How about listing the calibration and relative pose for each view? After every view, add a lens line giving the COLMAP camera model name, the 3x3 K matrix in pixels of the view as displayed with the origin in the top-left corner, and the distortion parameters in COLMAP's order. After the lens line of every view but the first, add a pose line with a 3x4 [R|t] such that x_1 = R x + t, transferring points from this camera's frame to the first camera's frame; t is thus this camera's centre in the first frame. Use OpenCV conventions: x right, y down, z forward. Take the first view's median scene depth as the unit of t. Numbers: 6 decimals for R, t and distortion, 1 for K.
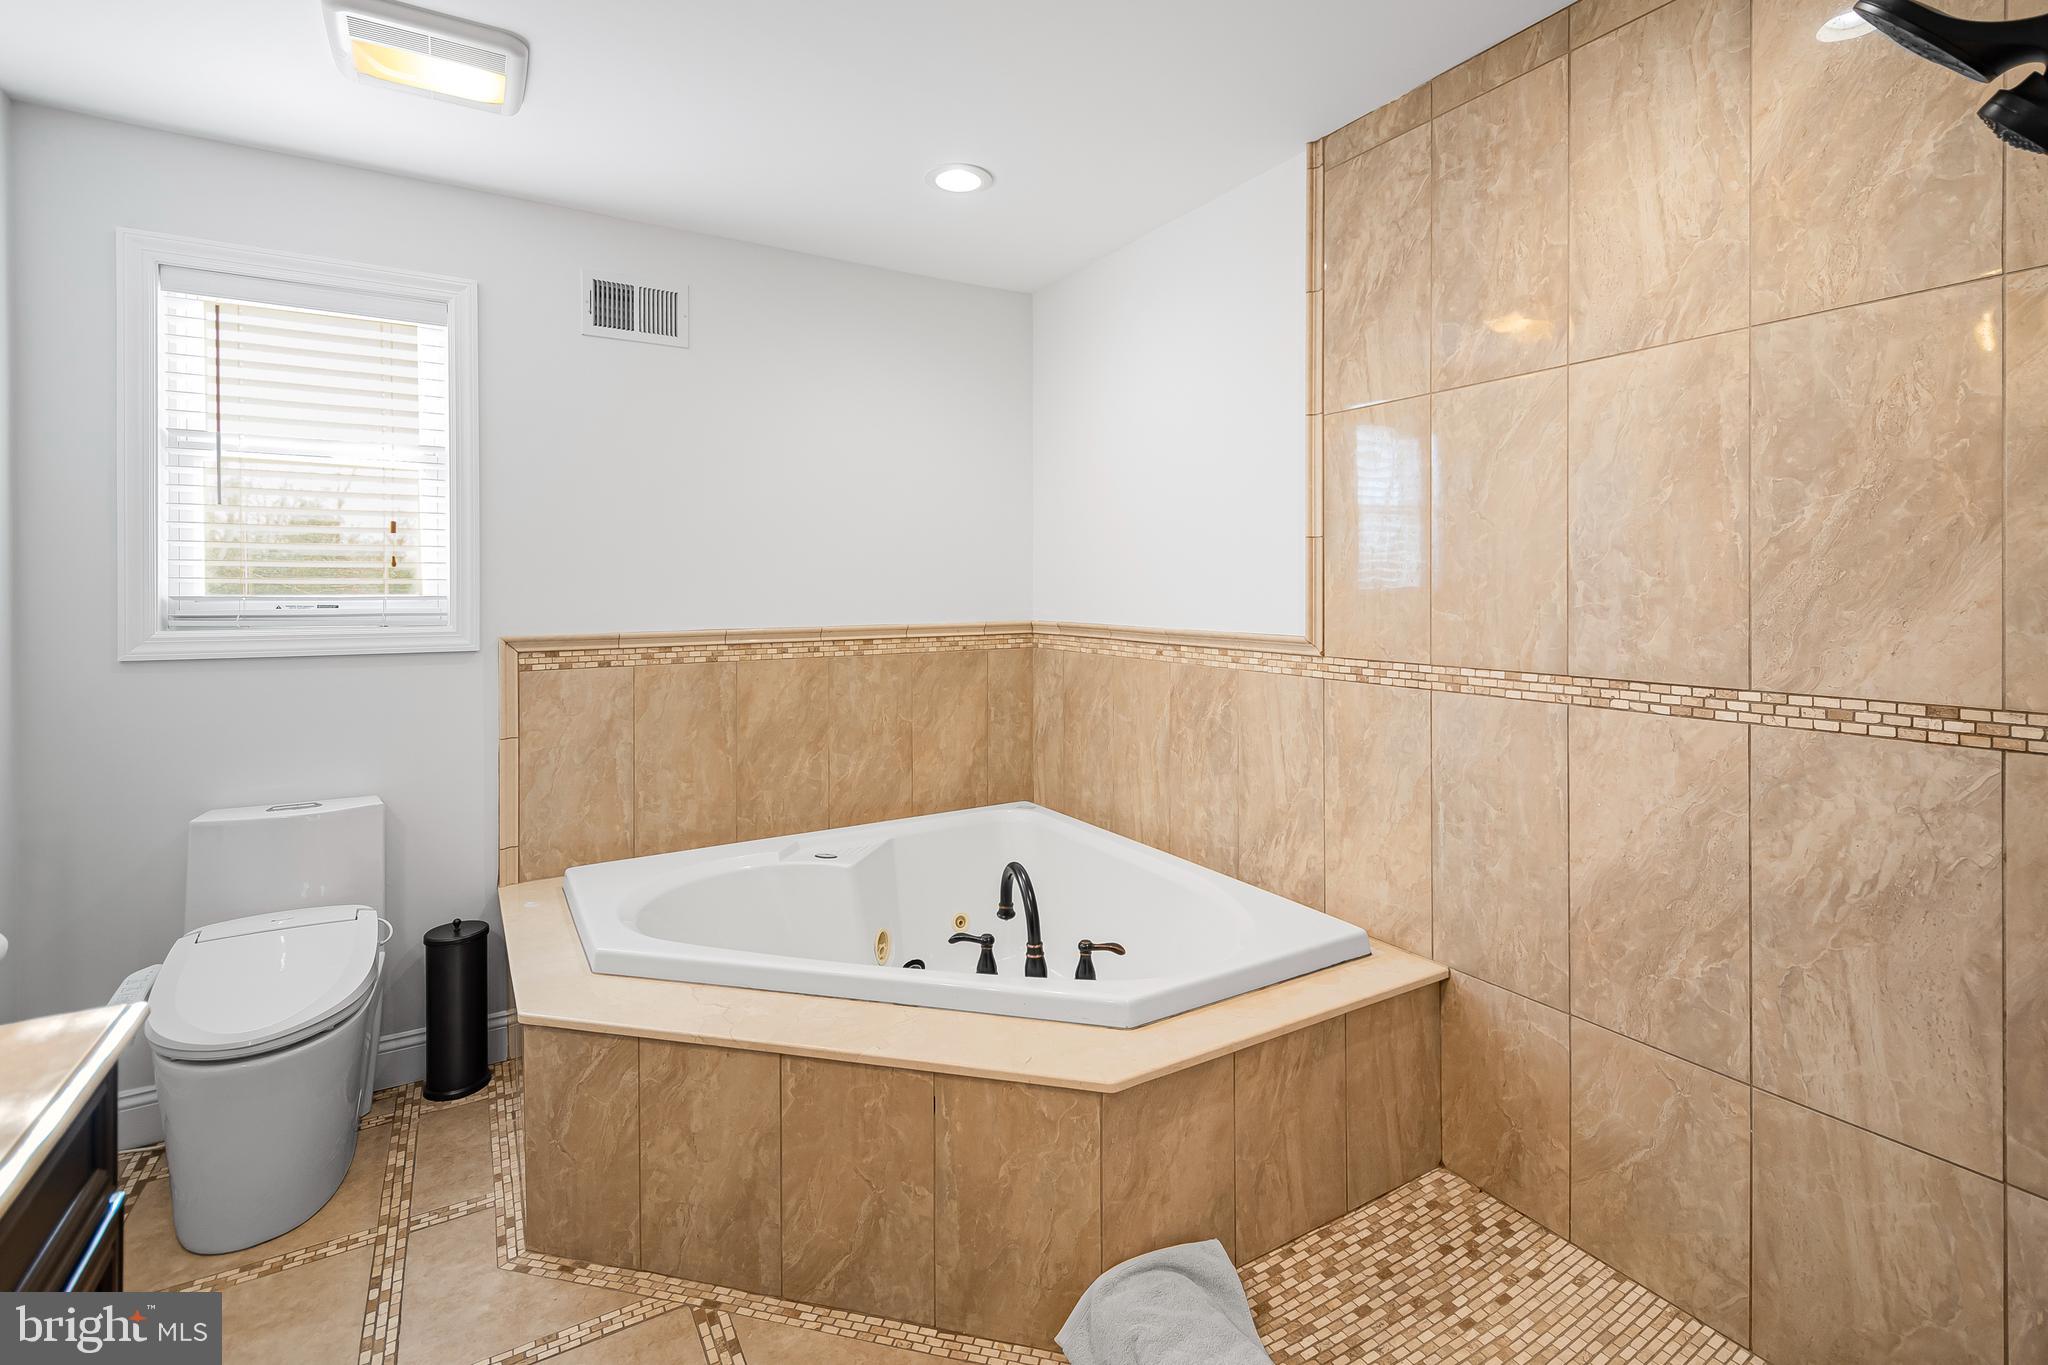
lens RADIAL K [[934.8, 0, 1054.0], [0, 934.8, 588.3], [0, 0, 1]] dist [0.020779, -0.007672]
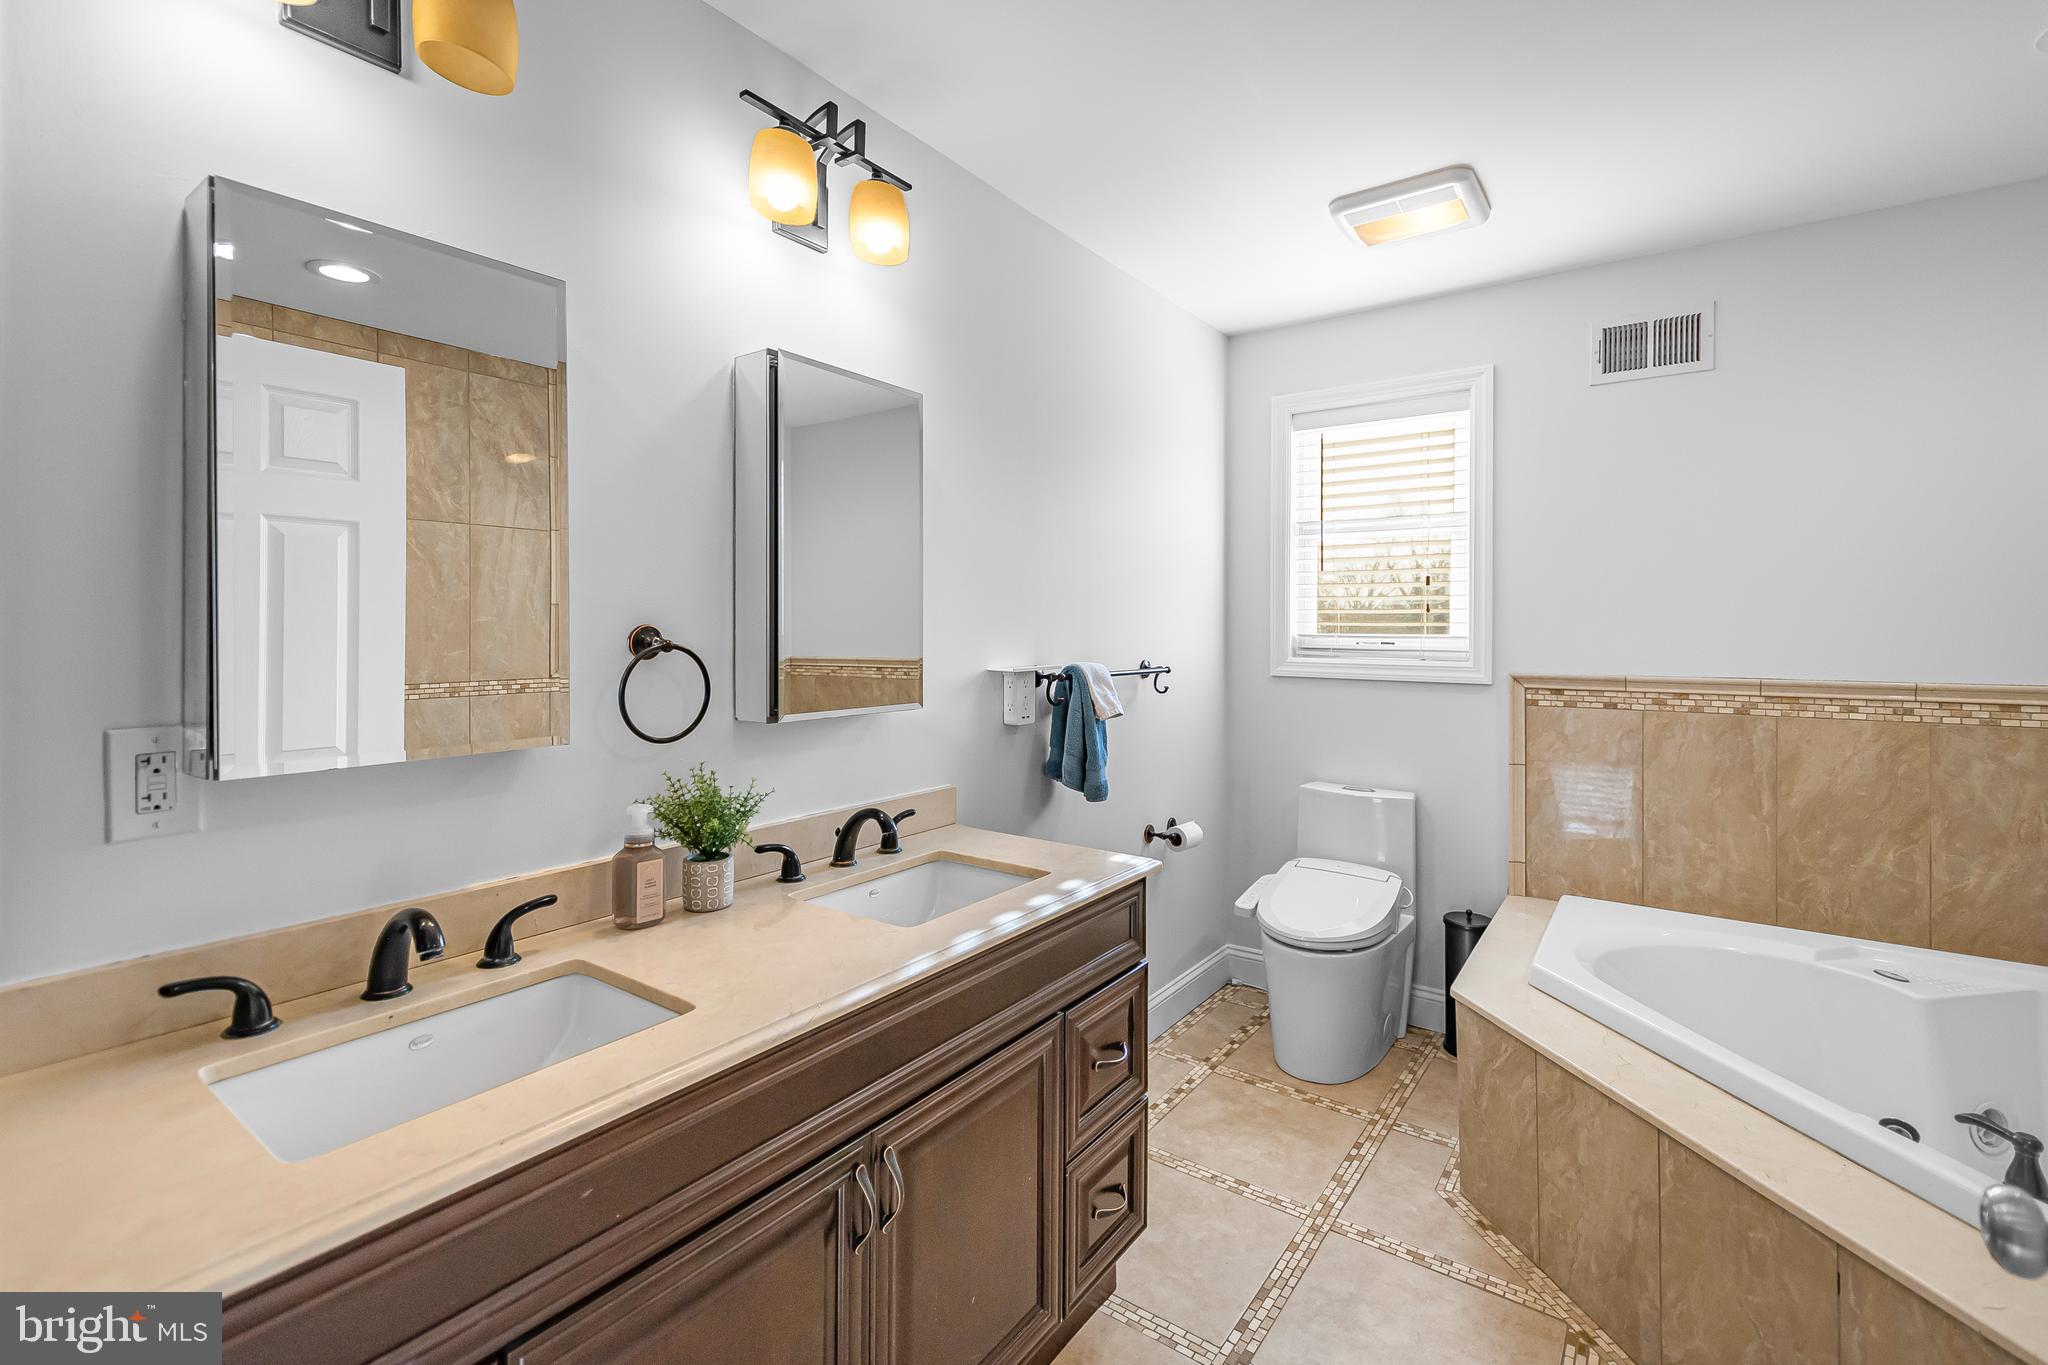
lens RADIAL K [[934.8, 0, 1033.0], [0, 934.8, 627.2], [0, 0, 1]] dist [0.020779, -0.007672]
pose [[0.384671, 0.005176, -0.923039, 0.350280], [-0.004277, 0.999984, 0.003826, -0.008526], [0.923044, 0.002476, 0.384686, 0.057329]]
